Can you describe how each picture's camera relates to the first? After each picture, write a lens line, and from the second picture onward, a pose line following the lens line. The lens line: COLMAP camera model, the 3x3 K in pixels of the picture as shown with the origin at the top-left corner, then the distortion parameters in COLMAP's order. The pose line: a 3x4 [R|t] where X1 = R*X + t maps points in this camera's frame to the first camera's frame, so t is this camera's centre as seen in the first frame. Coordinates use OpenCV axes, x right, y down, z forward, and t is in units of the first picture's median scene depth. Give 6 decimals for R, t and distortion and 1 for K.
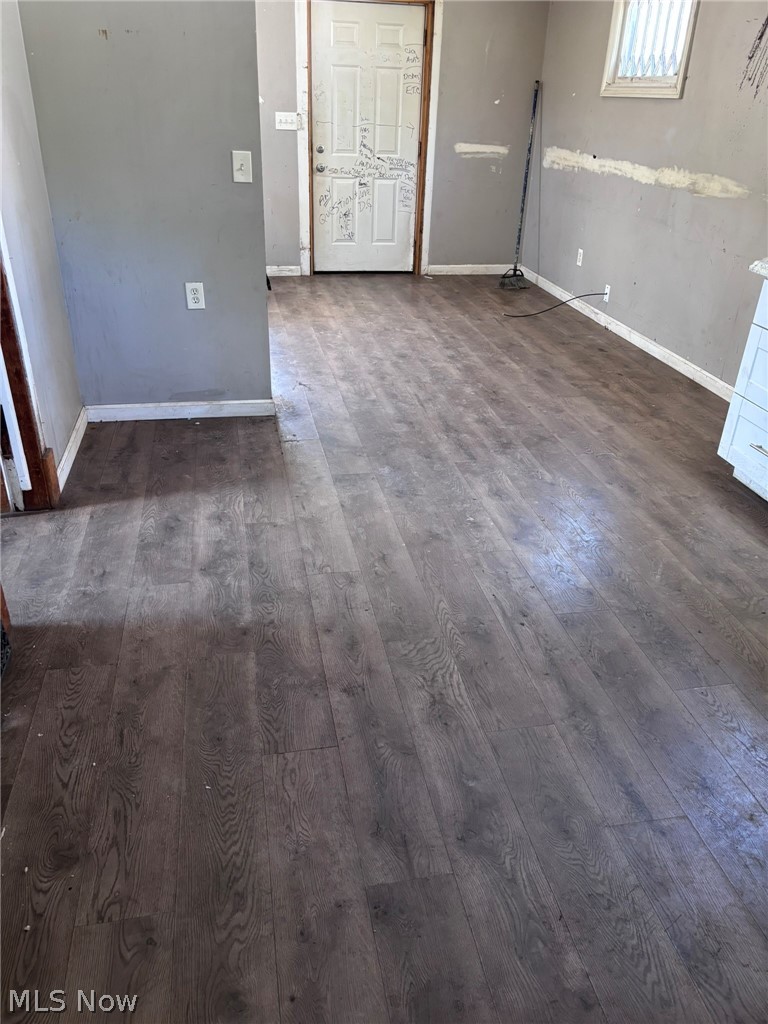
lens RADIAL K [[791.1, 0, 384.0], [0, 791.1, 512.0], [0, 0, 1]] dist [0.095716, -0.101935]
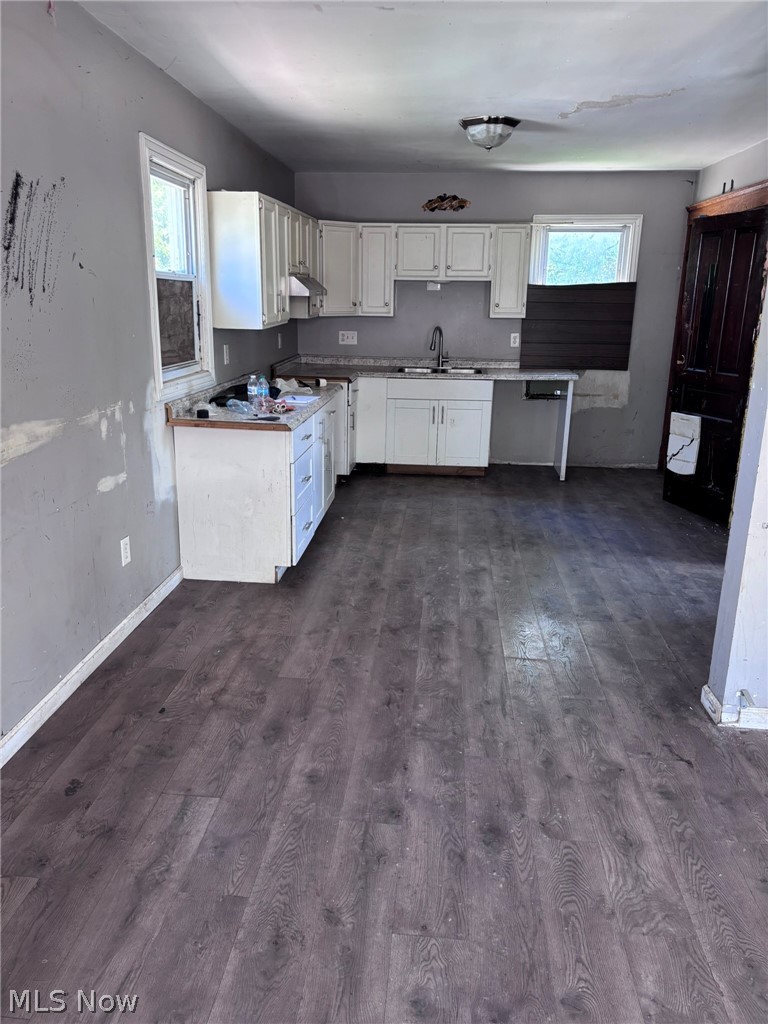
lens RADIAL K [[791.1, 0, 384.0], [0, 791.1, 512.0], [0, 0, 1]] dist [0.095716, -0.101935]
pose [[-0.961678, -0.123095, 0.244996, -0.007722], [0.079074, 0.731070, 0.677704, -0.795556], [-0.262532, 0.671106, -0.693321, 1.463057]]
